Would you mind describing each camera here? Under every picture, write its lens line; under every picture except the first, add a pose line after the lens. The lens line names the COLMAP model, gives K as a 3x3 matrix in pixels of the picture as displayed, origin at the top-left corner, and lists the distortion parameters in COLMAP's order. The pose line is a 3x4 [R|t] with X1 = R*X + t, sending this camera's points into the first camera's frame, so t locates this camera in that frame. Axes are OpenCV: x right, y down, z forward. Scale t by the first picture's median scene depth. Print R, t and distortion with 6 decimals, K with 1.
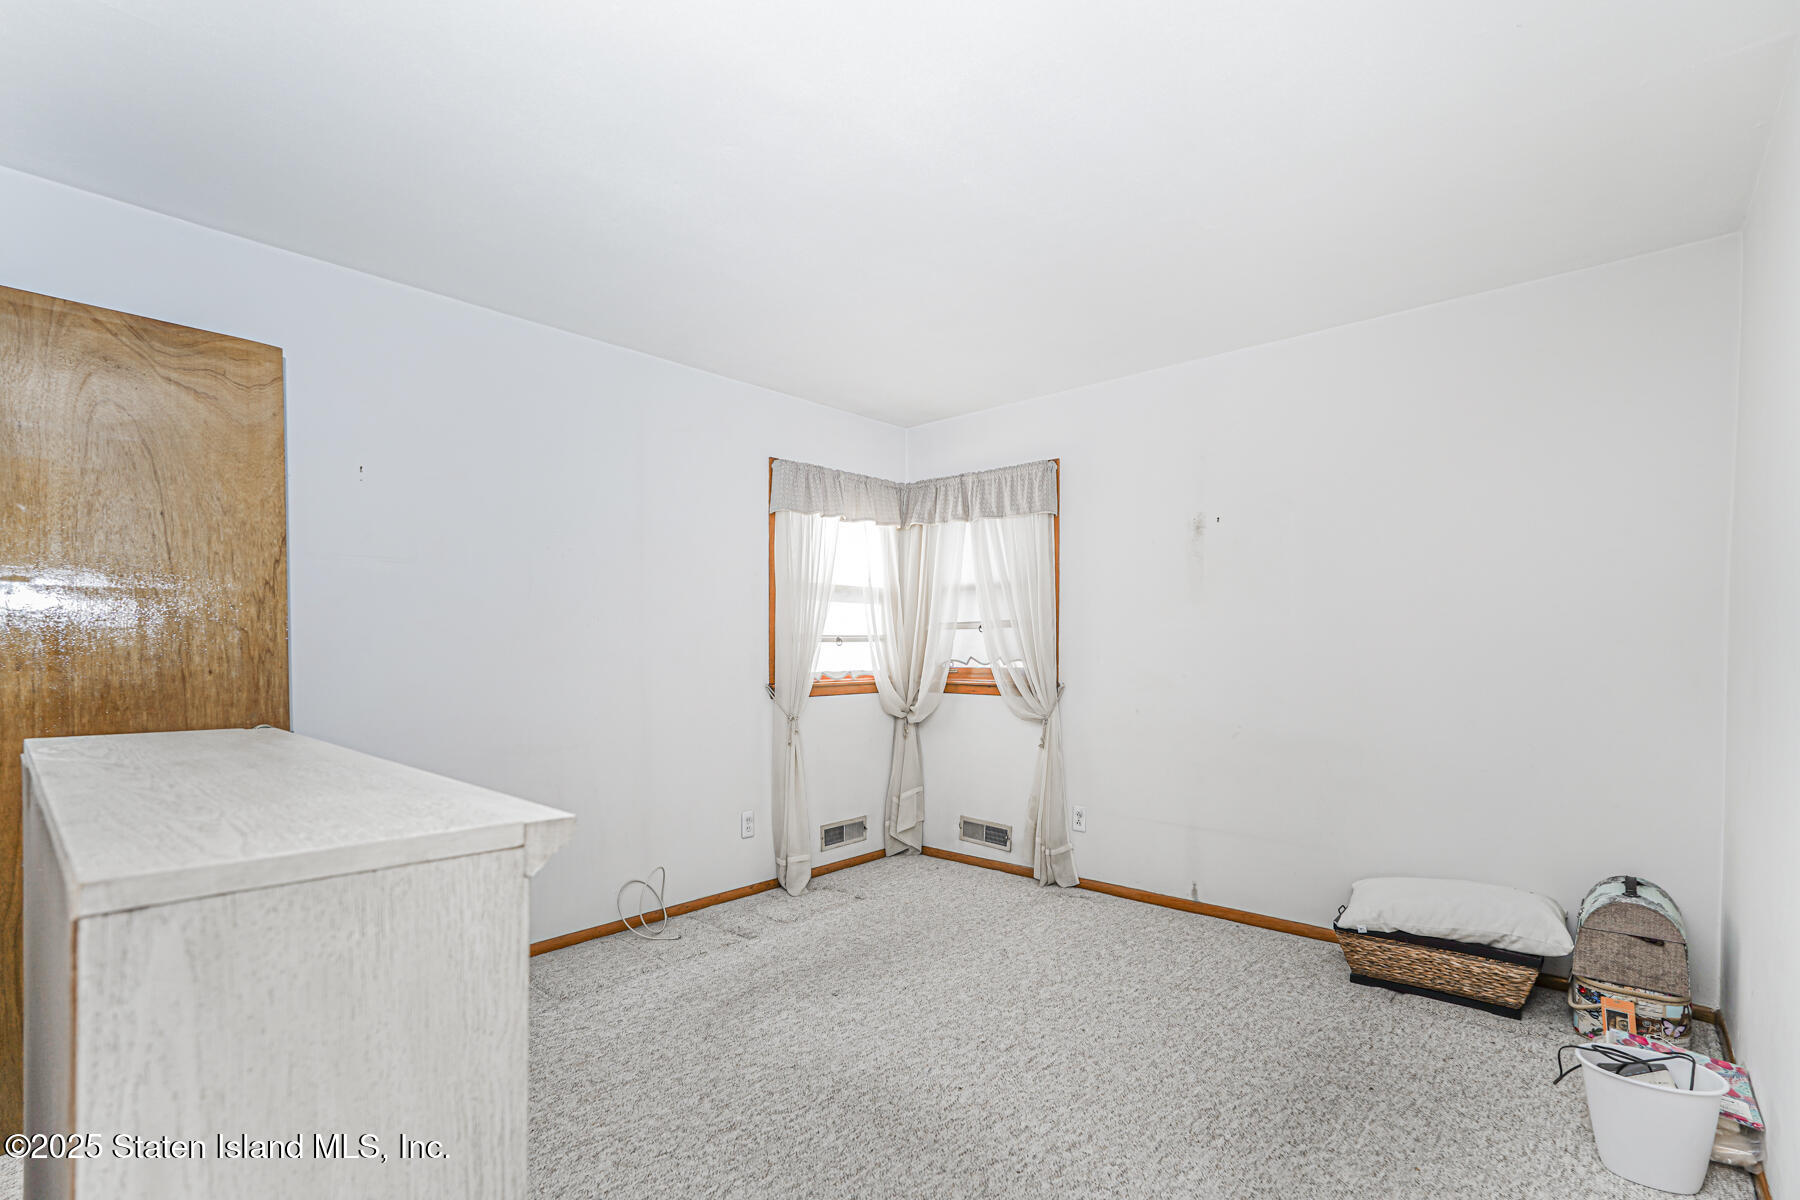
lens RADIAL K [[816.2, 0, 903.3], [0, 816.2, 667.8], [0, 0, 1]] dist [-0.001014, 0.000465]
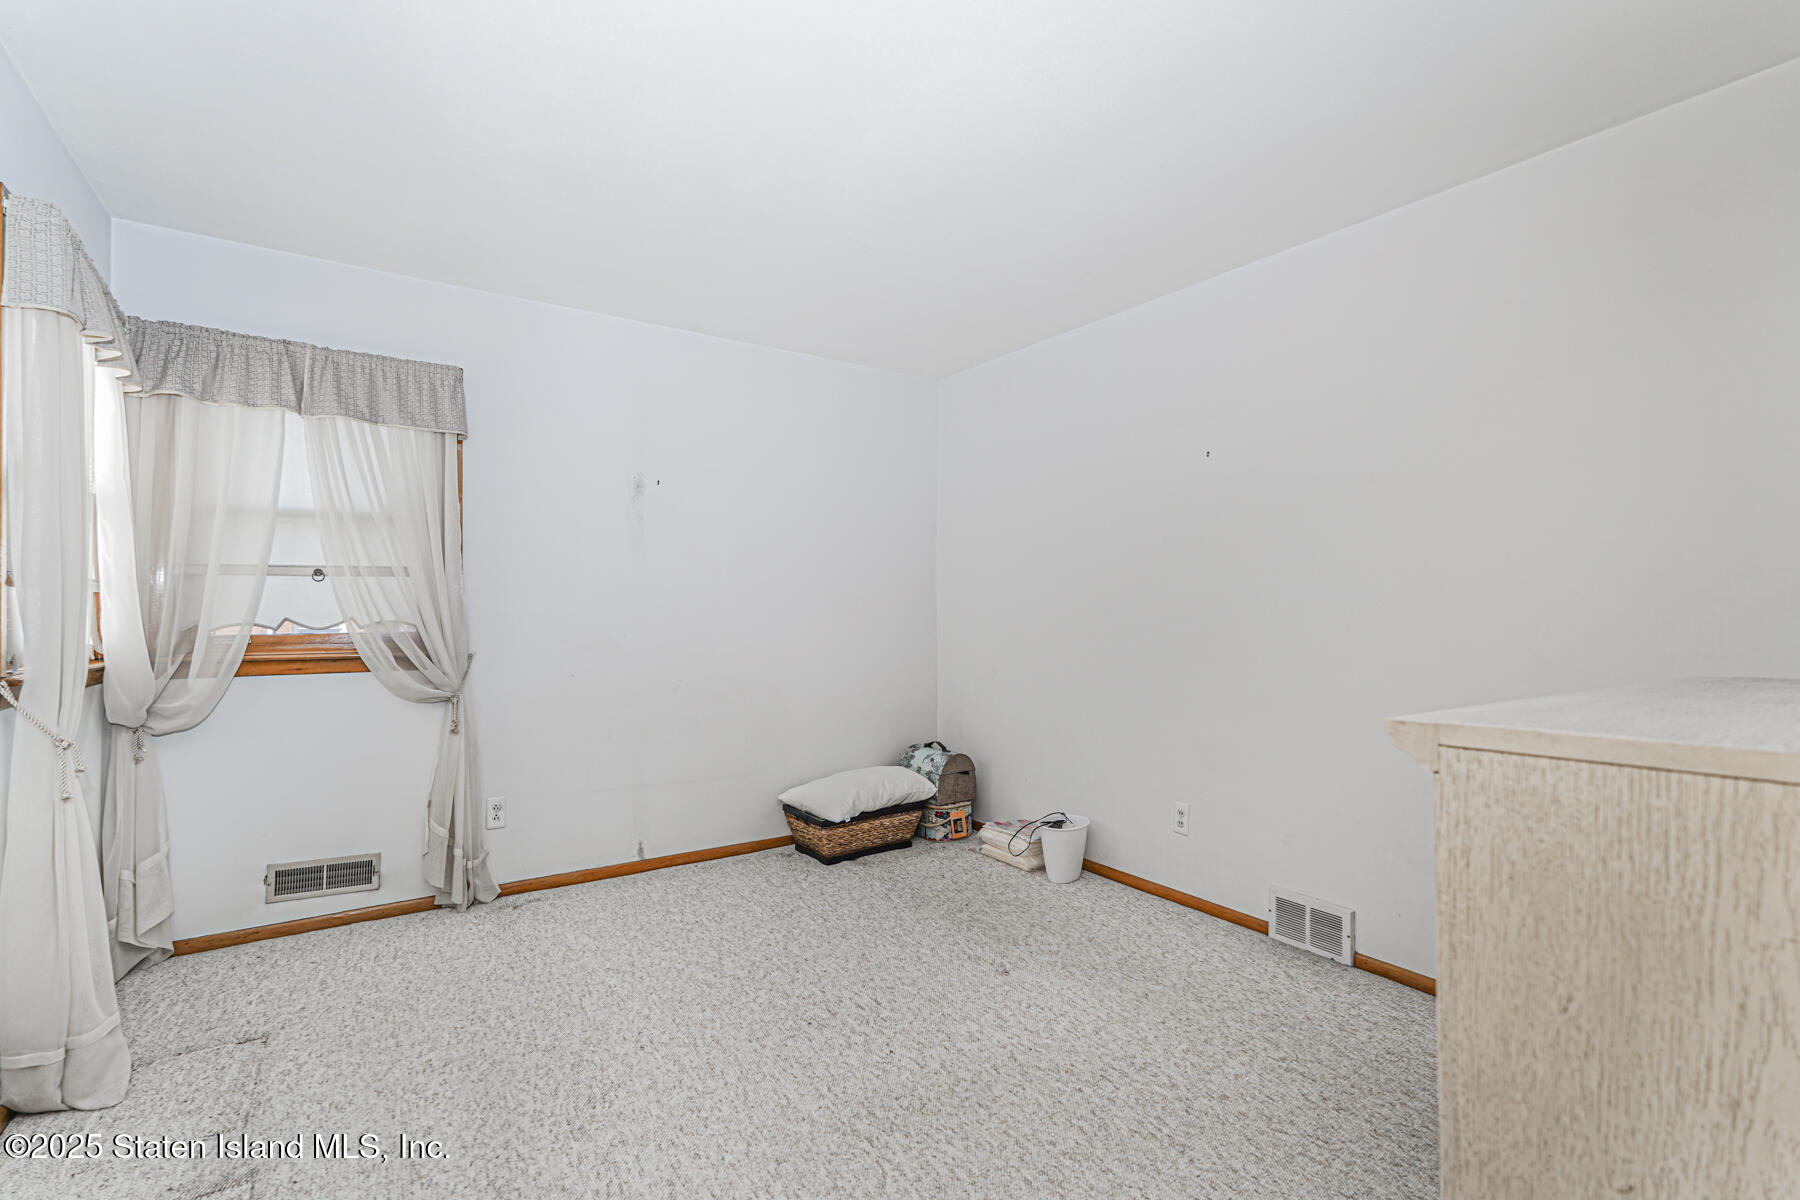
lens RADIAL K [[804.1, 0, 902.1], [0, 804.1, 609.6], [0, 0, 1]] dist [-0.002748, 0.000901]
pose [[0.252602, 0.004113, 0.967562, -0.461318], [0.023009, 0.999683, -0.010256, -0.002188], [-0.967297, 0.024854, 0.252427, 0.392408]]
